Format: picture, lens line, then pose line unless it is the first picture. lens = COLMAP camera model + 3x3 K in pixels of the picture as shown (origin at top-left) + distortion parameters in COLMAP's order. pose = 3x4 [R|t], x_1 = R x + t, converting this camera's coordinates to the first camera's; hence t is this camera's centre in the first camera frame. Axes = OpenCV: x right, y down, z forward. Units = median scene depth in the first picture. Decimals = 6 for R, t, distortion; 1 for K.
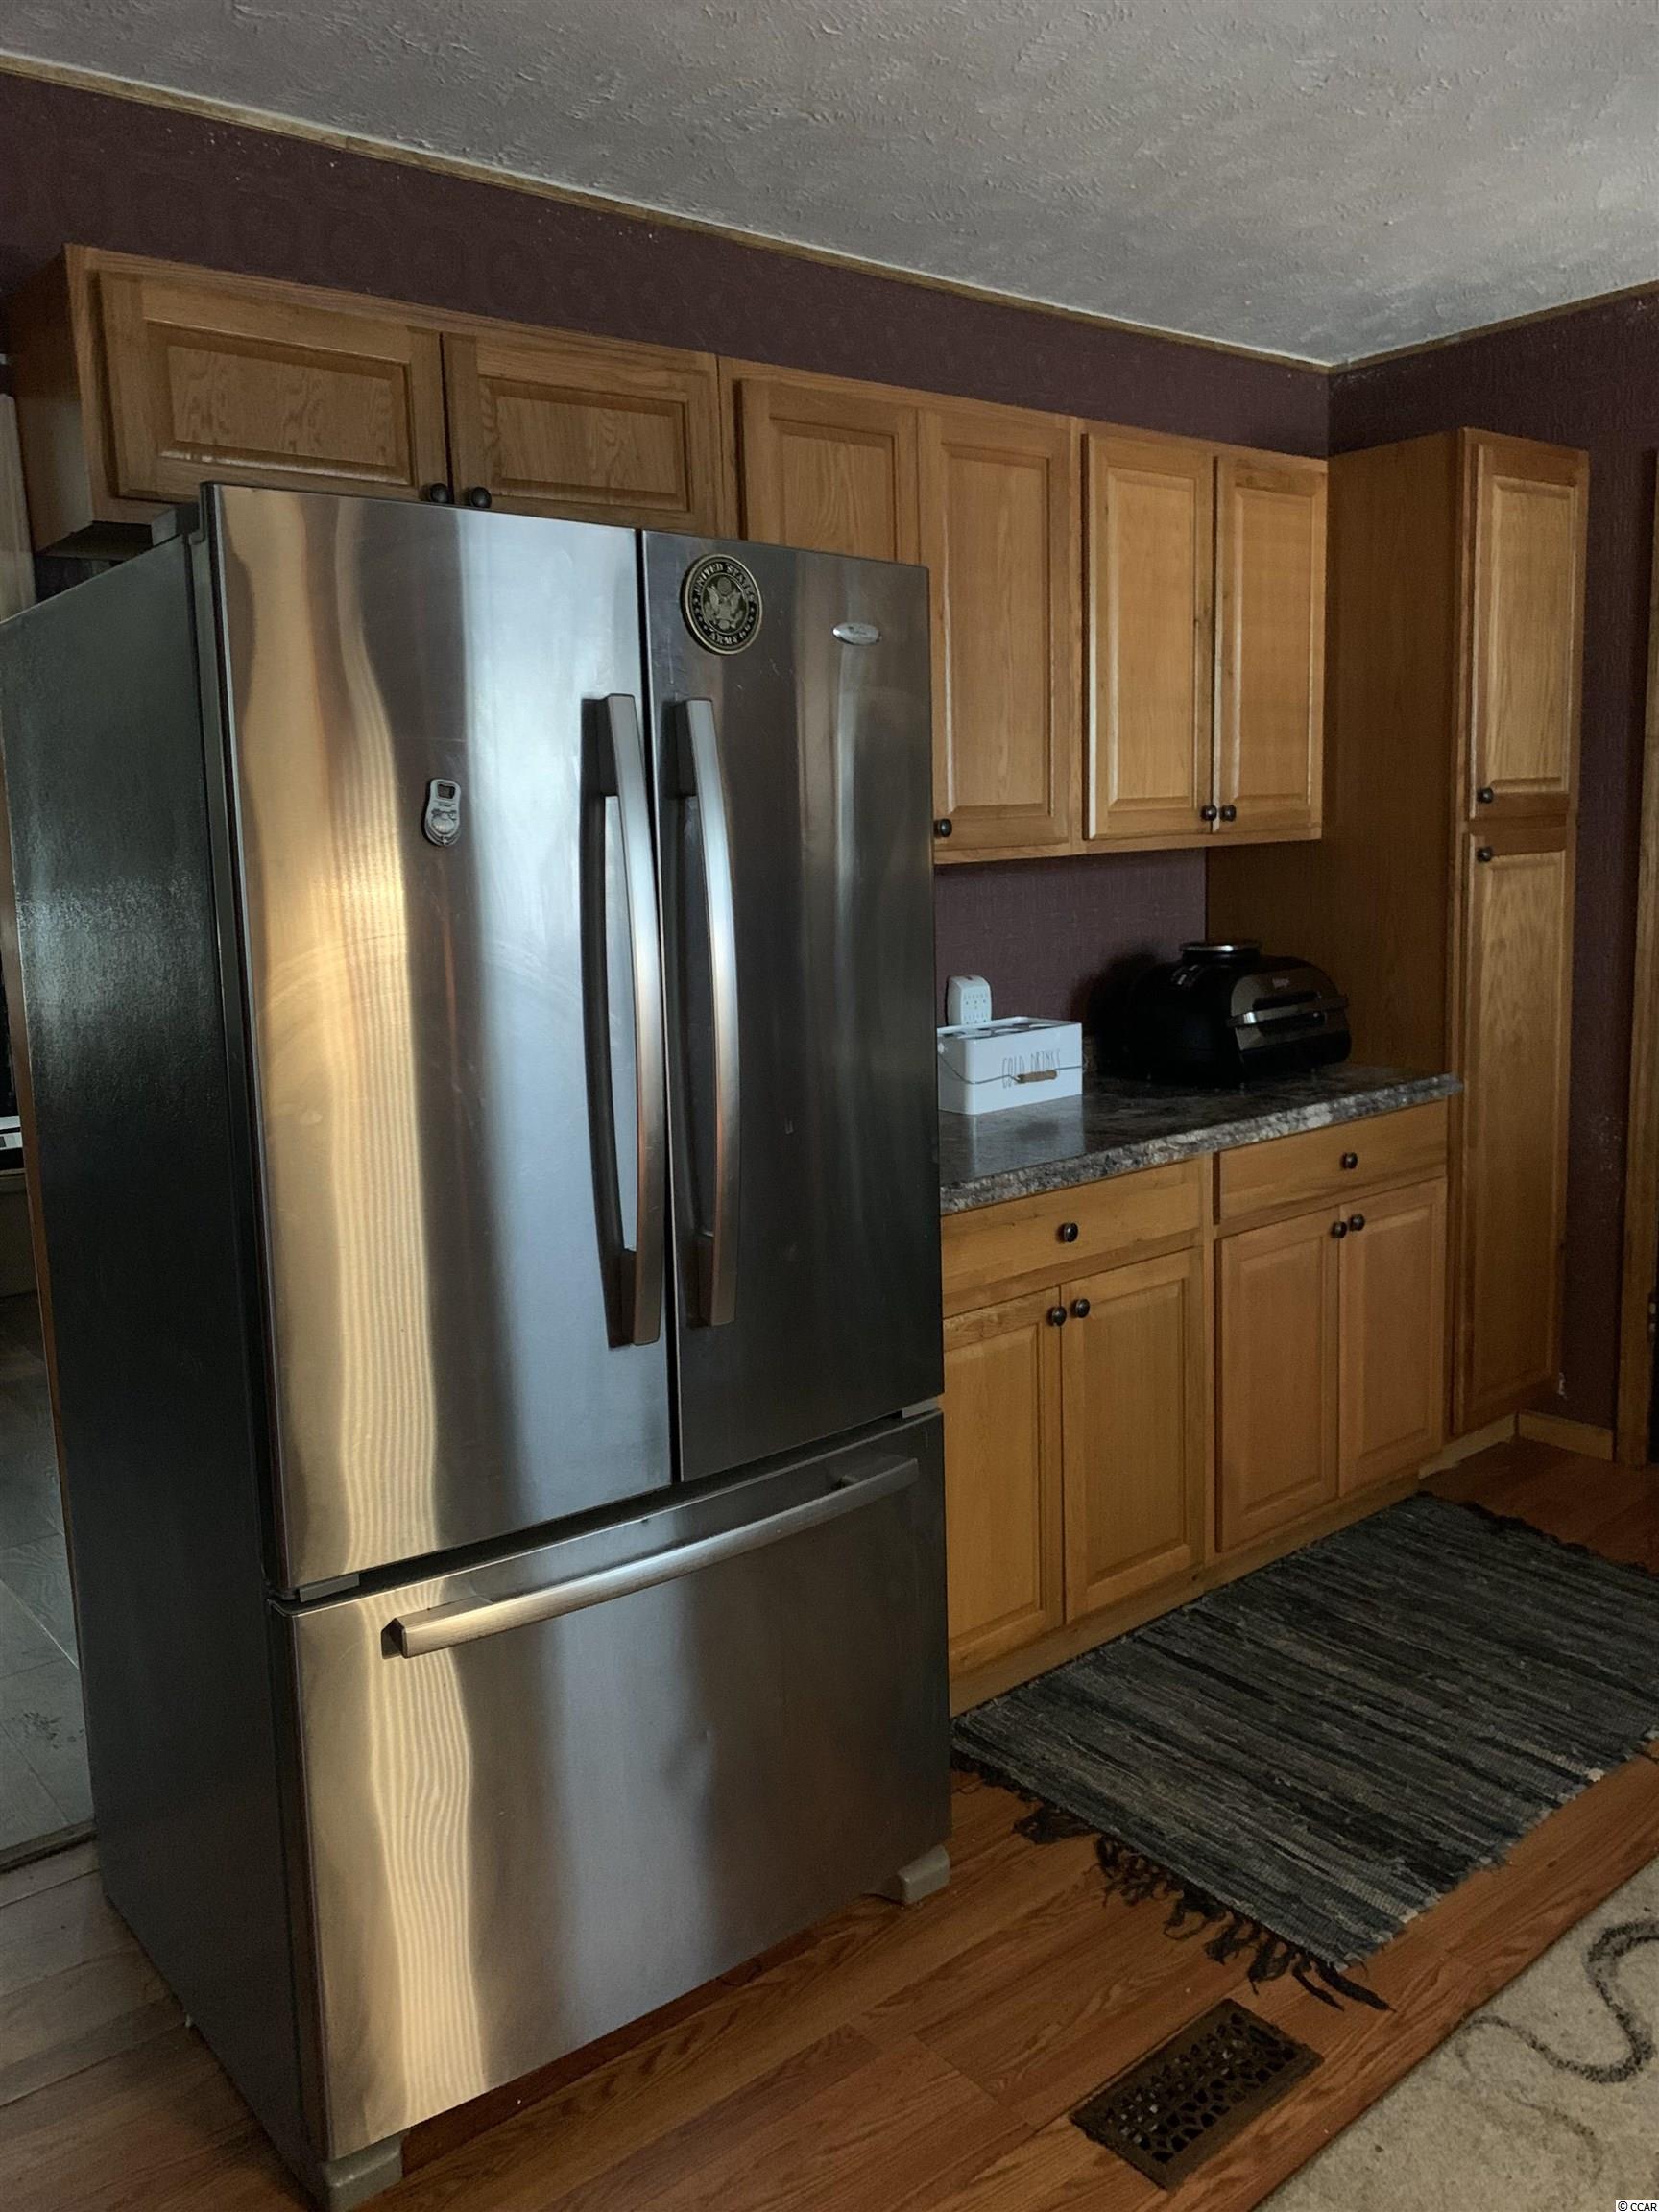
lens RADIAL K [[1701.2, 0, 884.5], [0, 1701.2, 1094.4], [0, 0, 1]] dist [0.037344, -0.034628]
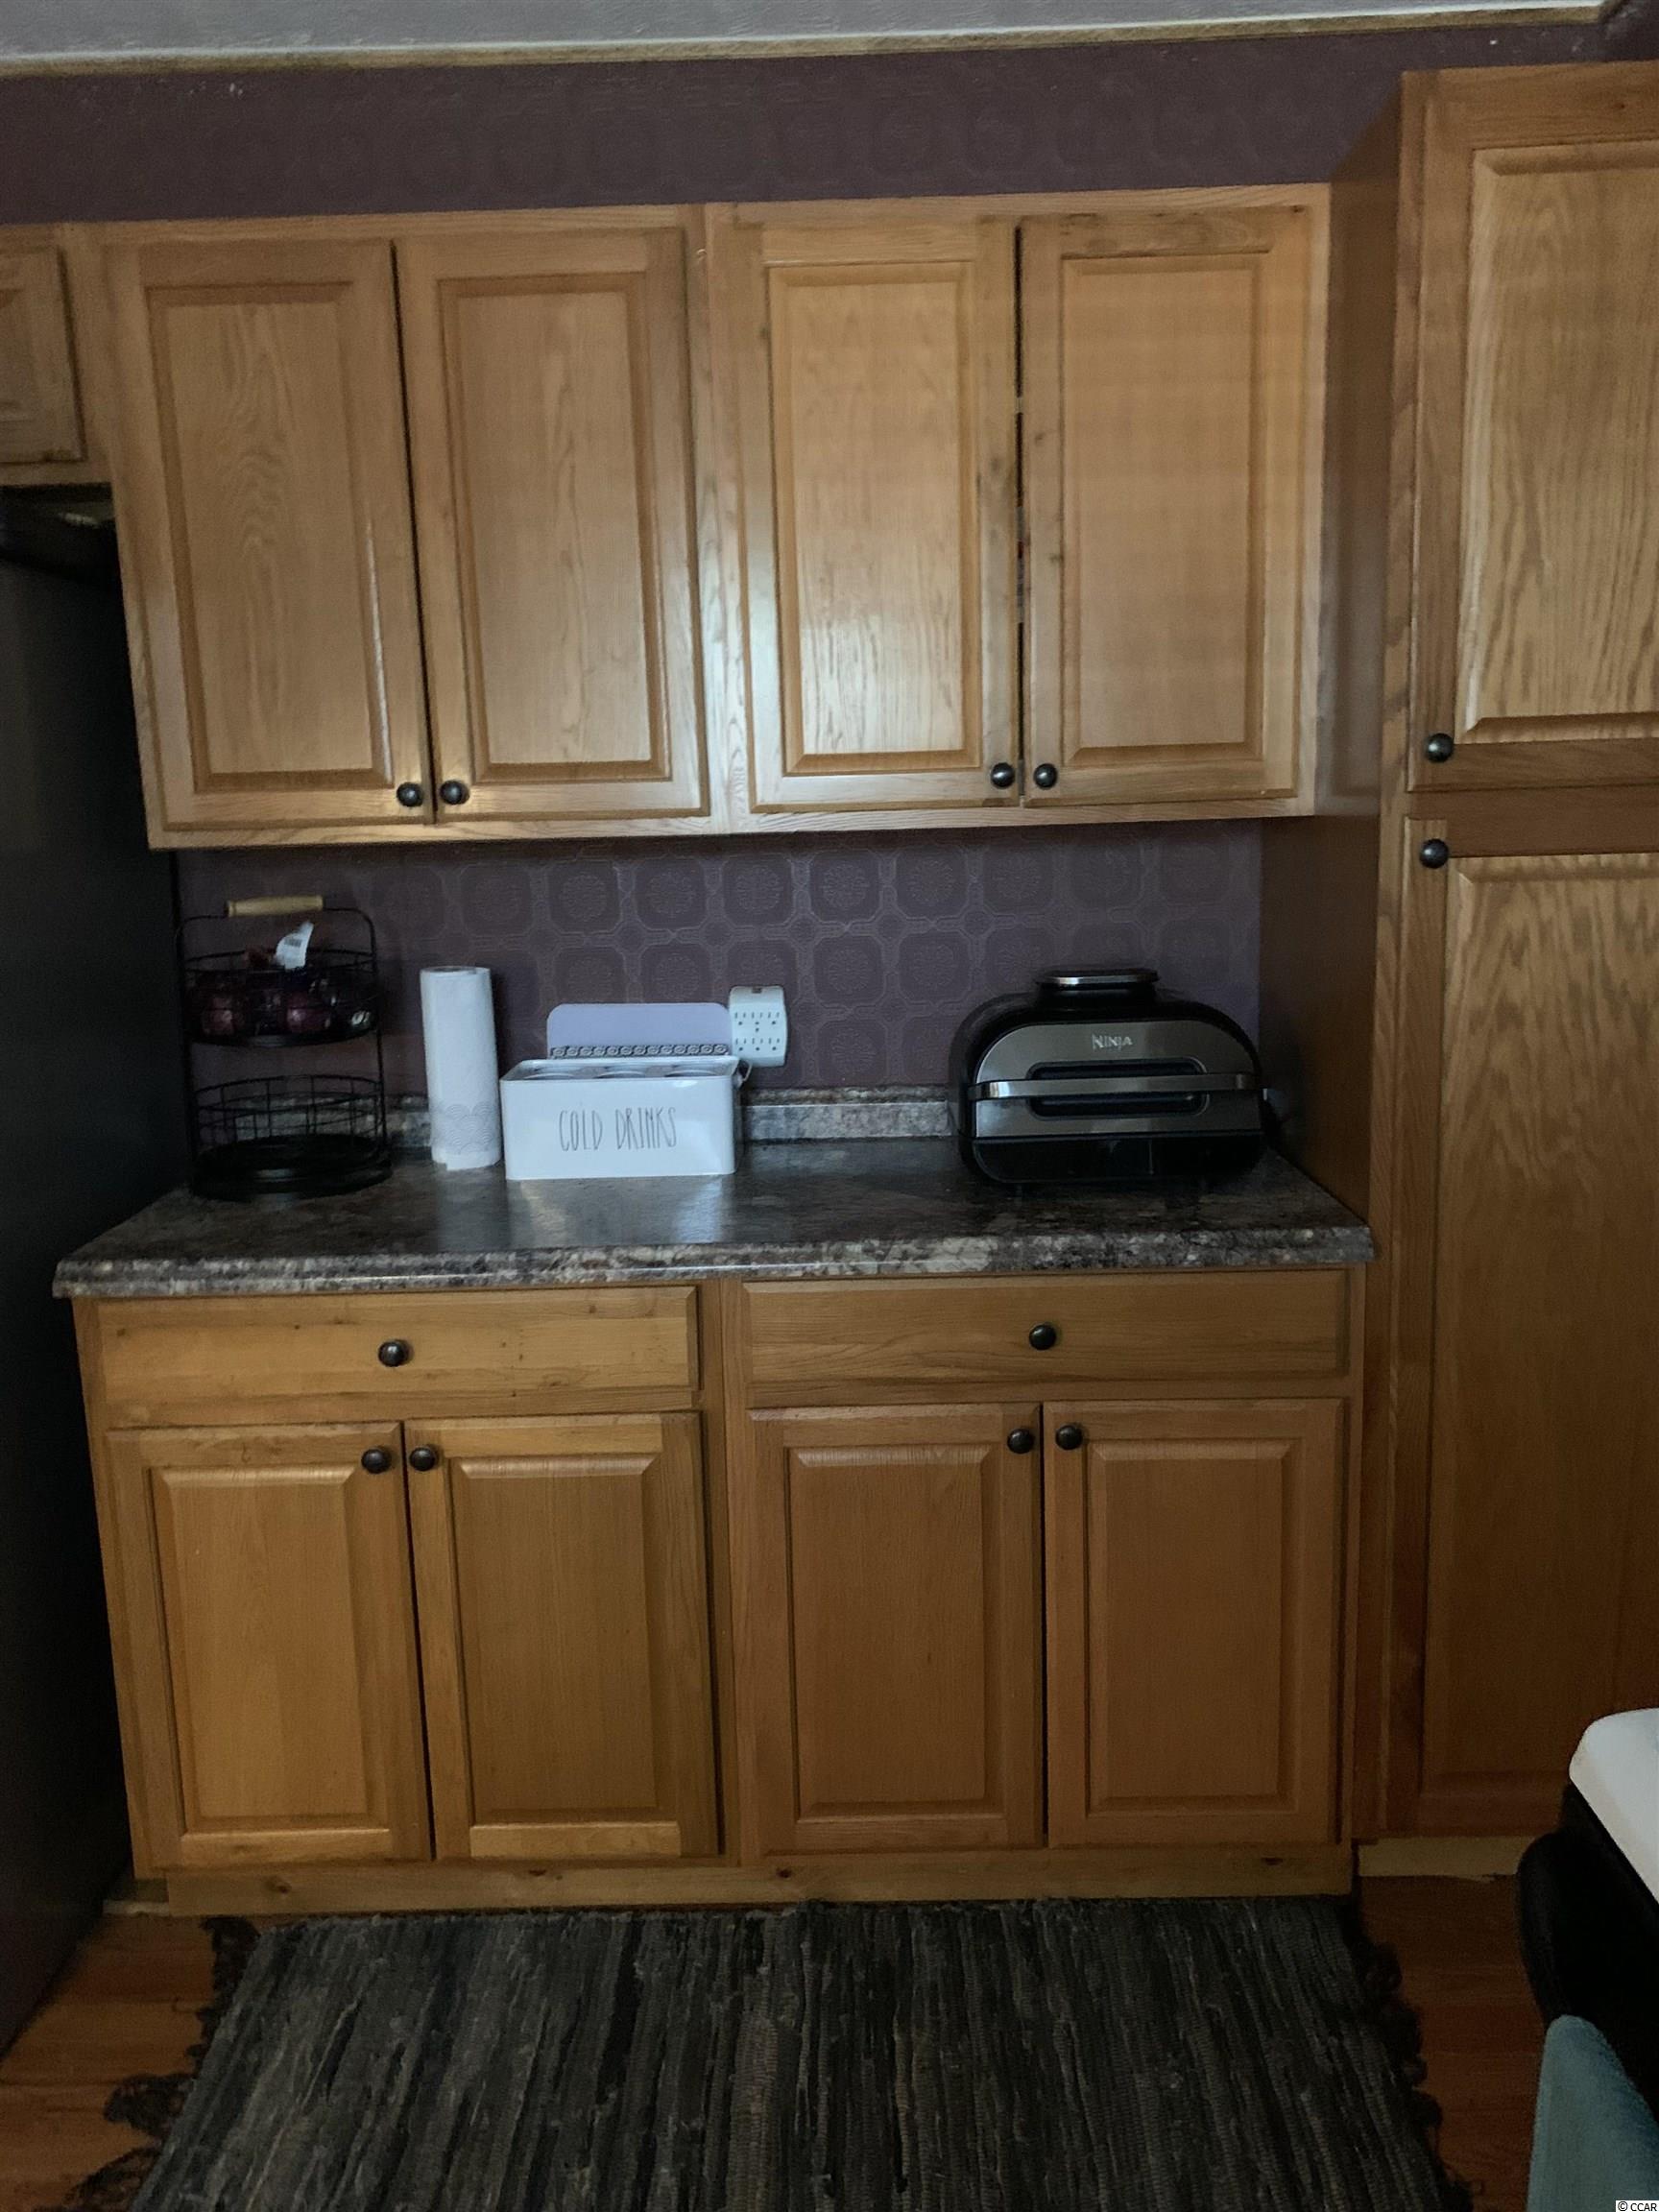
lens RADIAL K [[1701.2, 0, 835.6], [0, 1701.2, 1090.4], [0, 0, 1]] dist [0.037344, -0.034628]
pose [[0.758971, 0.125805, -0.638855, 0.604561], [-0.102237, 0.992012, 0.073890, -0.089475], [0.643048, 0.009234, 0.765771, 0.472928]]
